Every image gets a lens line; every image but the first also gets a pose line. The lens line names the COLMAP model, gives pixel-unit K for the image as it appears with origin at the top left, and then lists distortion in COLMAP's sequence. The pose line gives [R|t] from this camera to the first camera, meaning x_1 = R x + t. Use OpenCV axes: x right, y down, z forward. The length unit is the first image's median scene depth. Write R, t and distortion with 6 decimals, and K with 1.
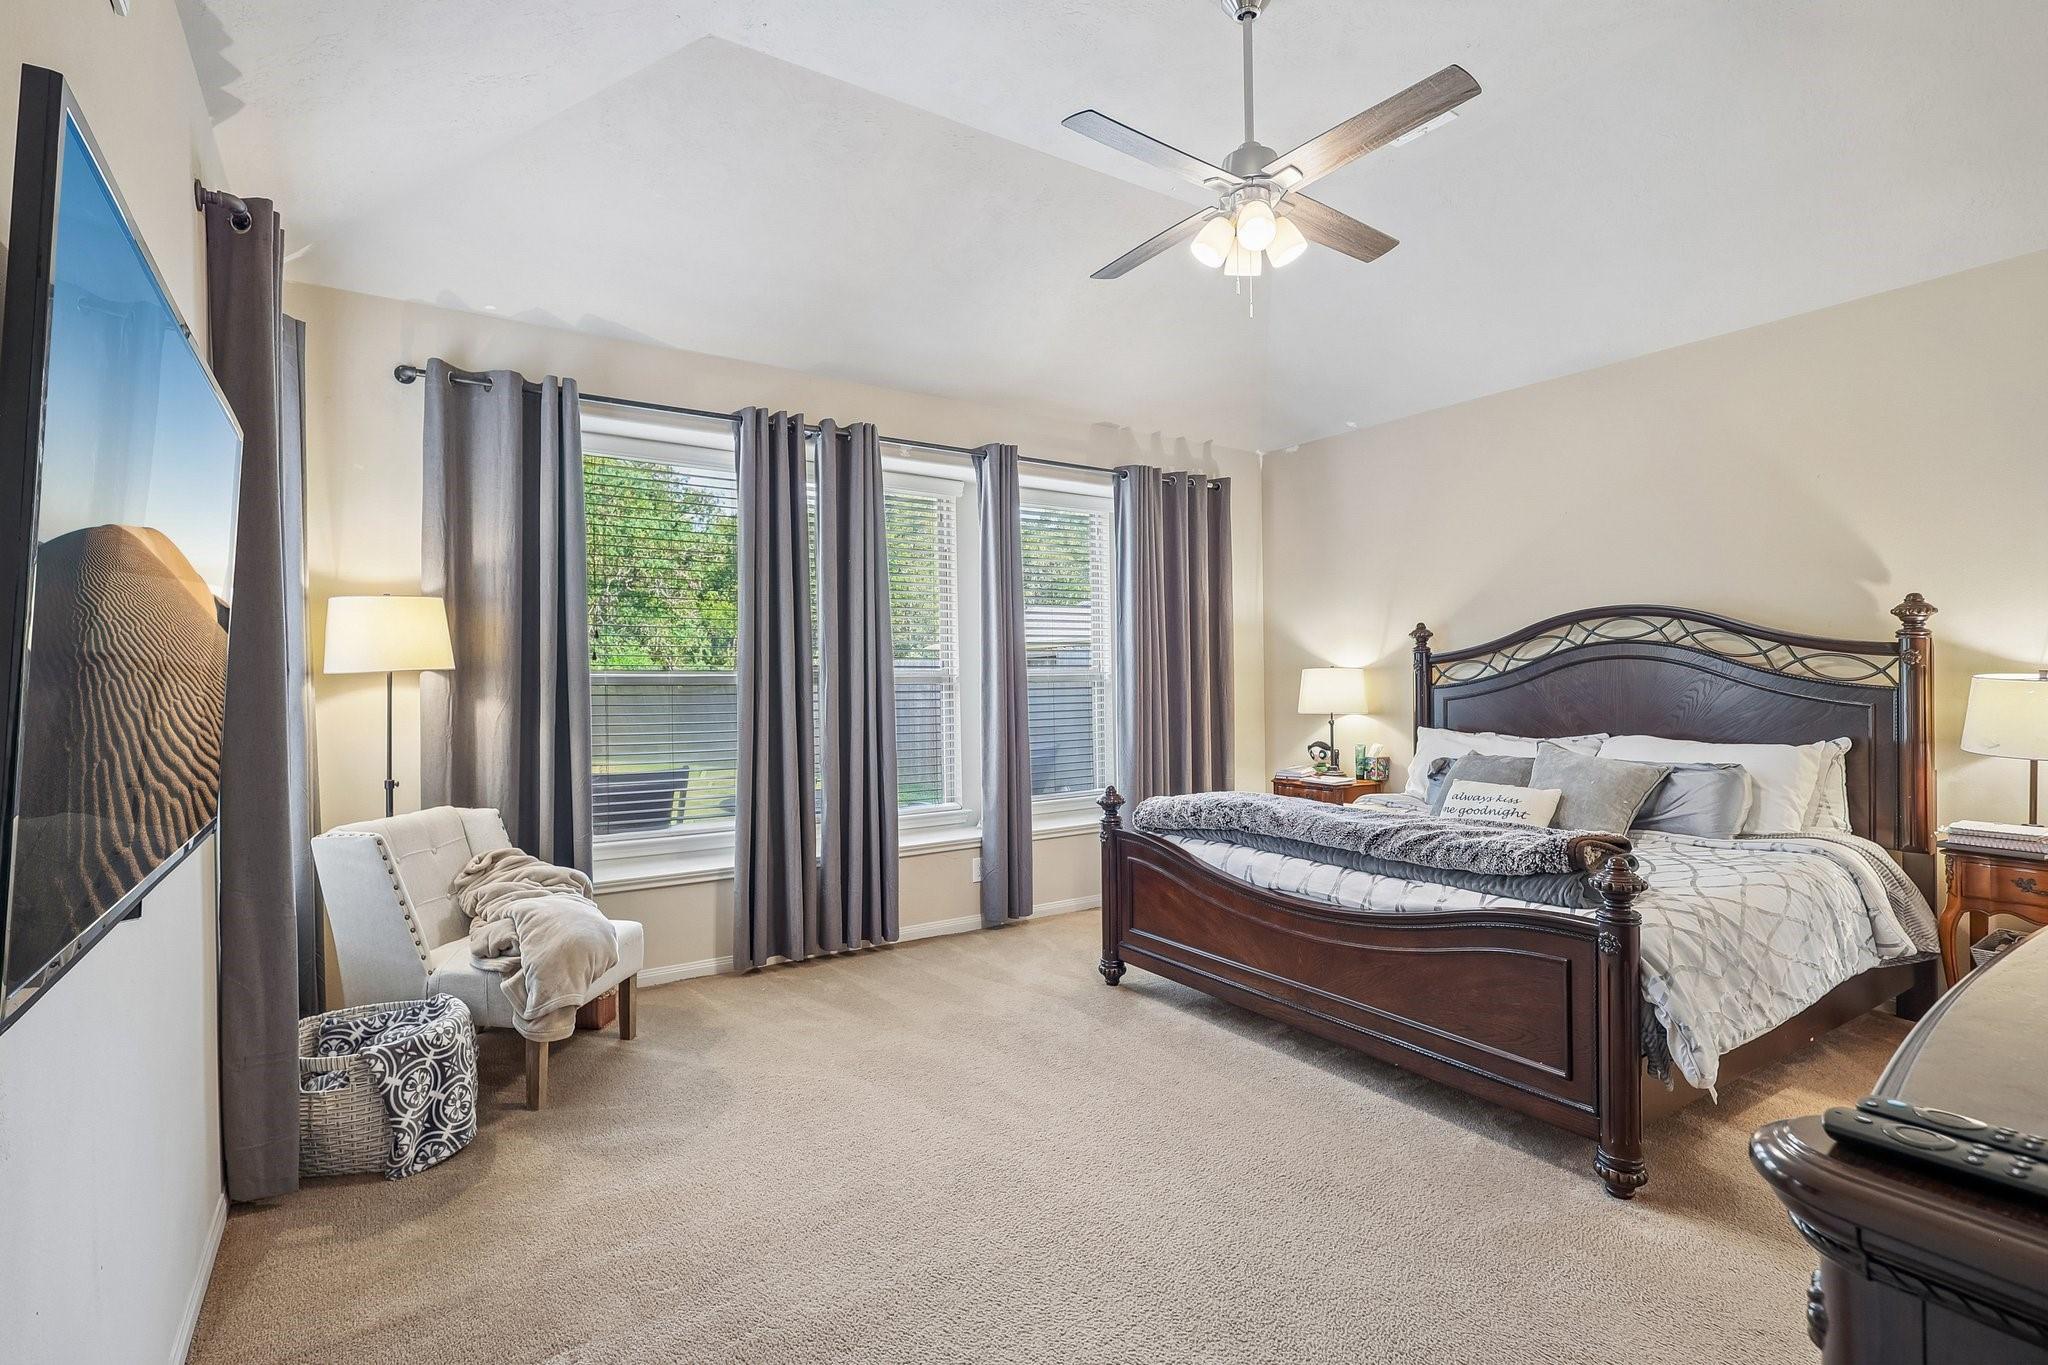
lens RADIAL K [[957.1, 0, 1019.6], [0, 957.1, 691.4], [0, 0, 1]] dist [0.000637, 0.000274]
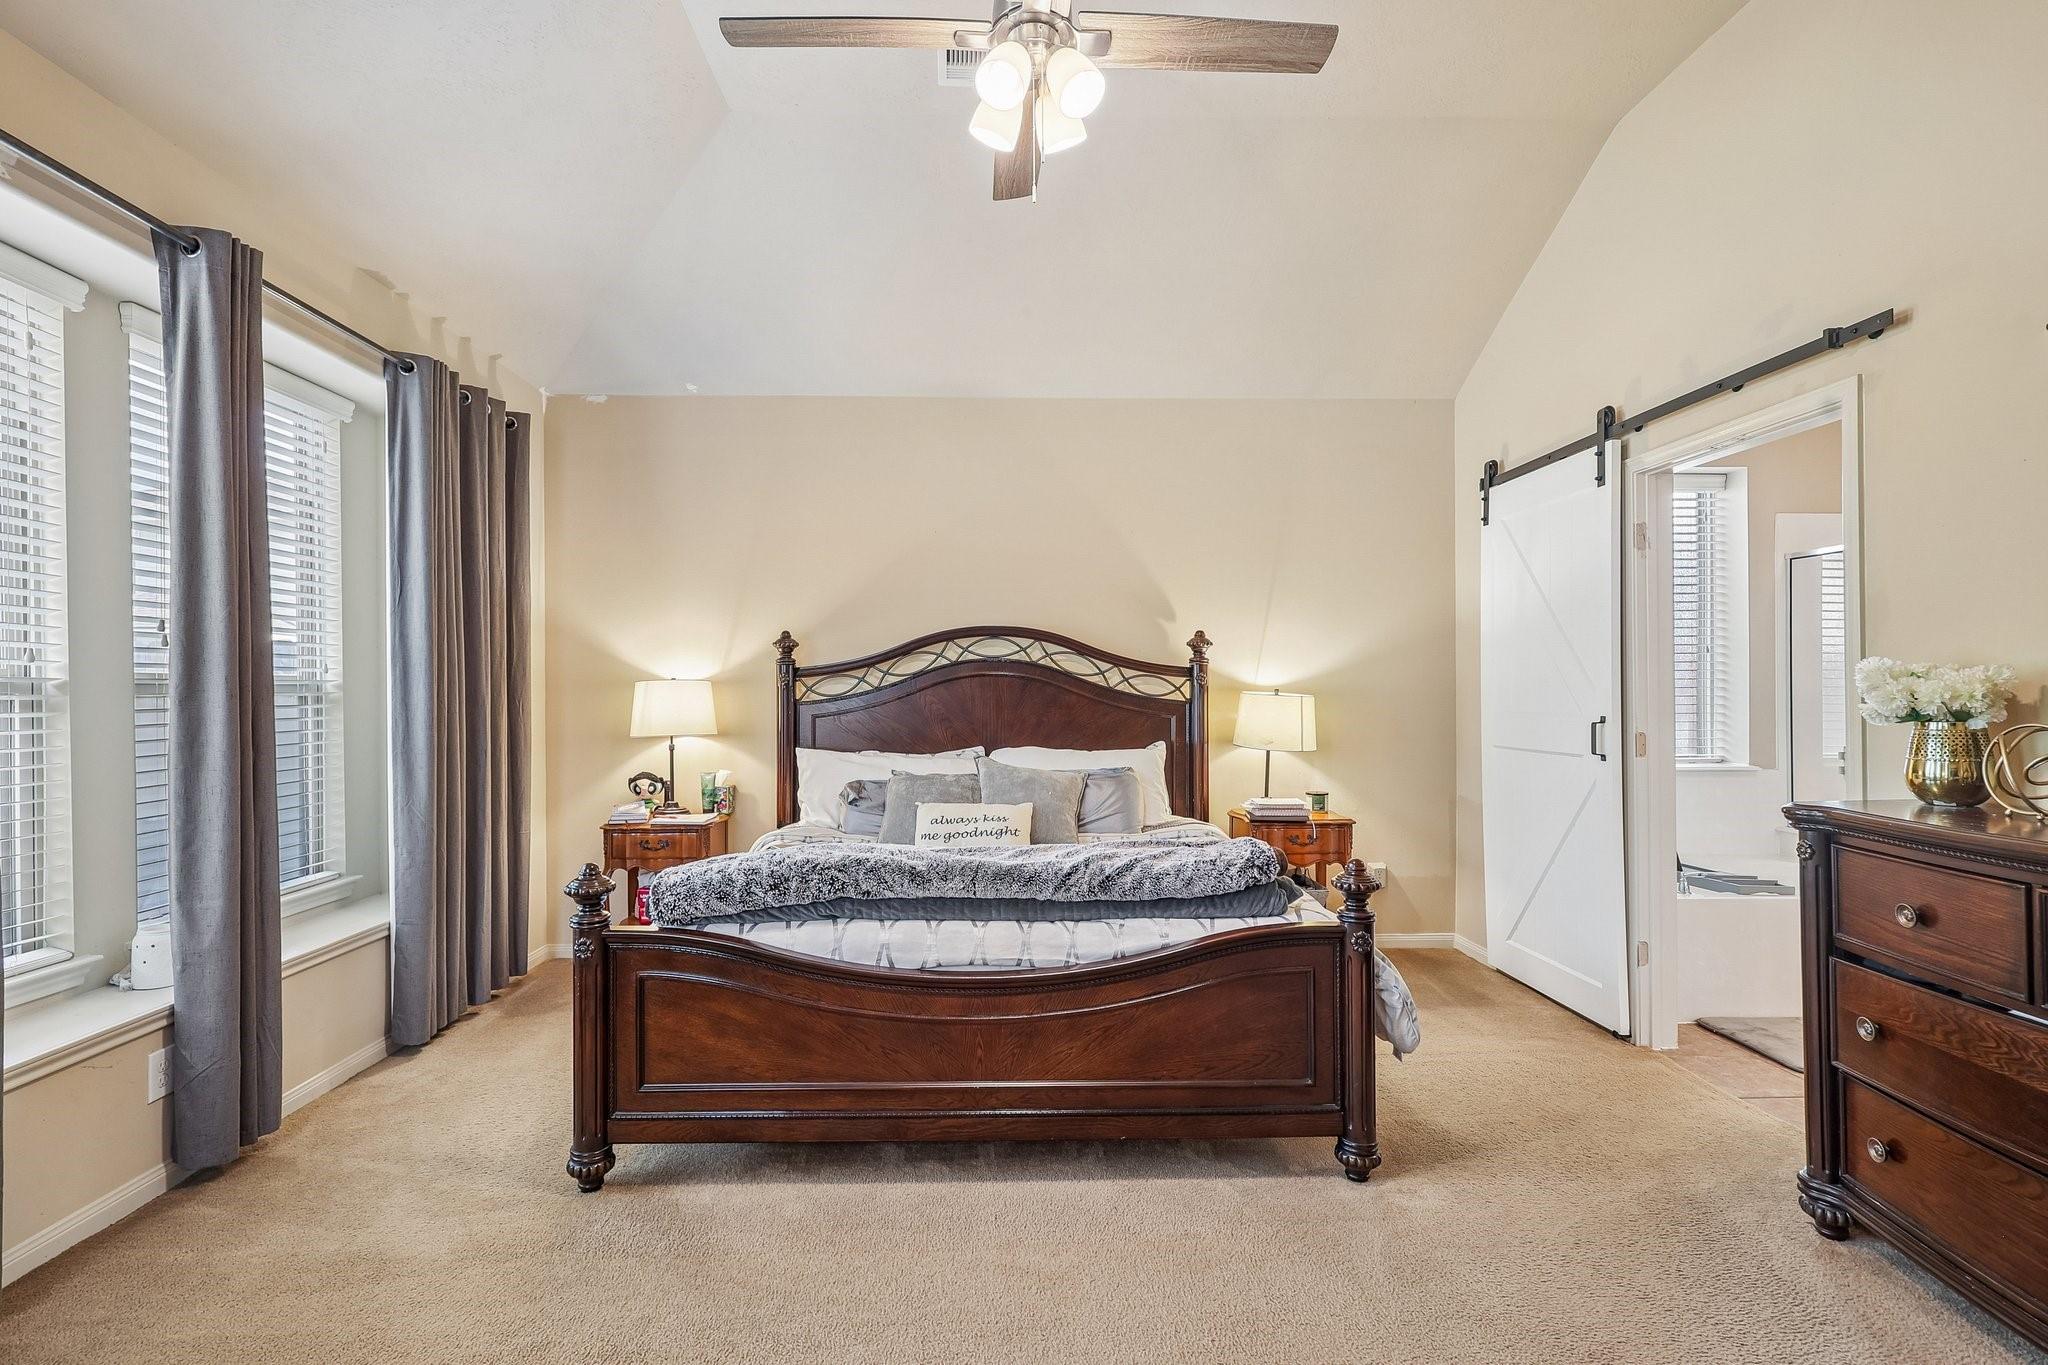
lens RADIAL K [[957.1, 0, 1019.6], [0, 957.1, 691.4], [0, 0, 1]] dist [0.000637, 0.000274]
pose [[0.533445, 0.009203, 0.845785, -0.249934], [0.008838, 0.999826, -0.016453, 0.001137], [-0.845789, 0.016251, 0.533270, 0.396051]]
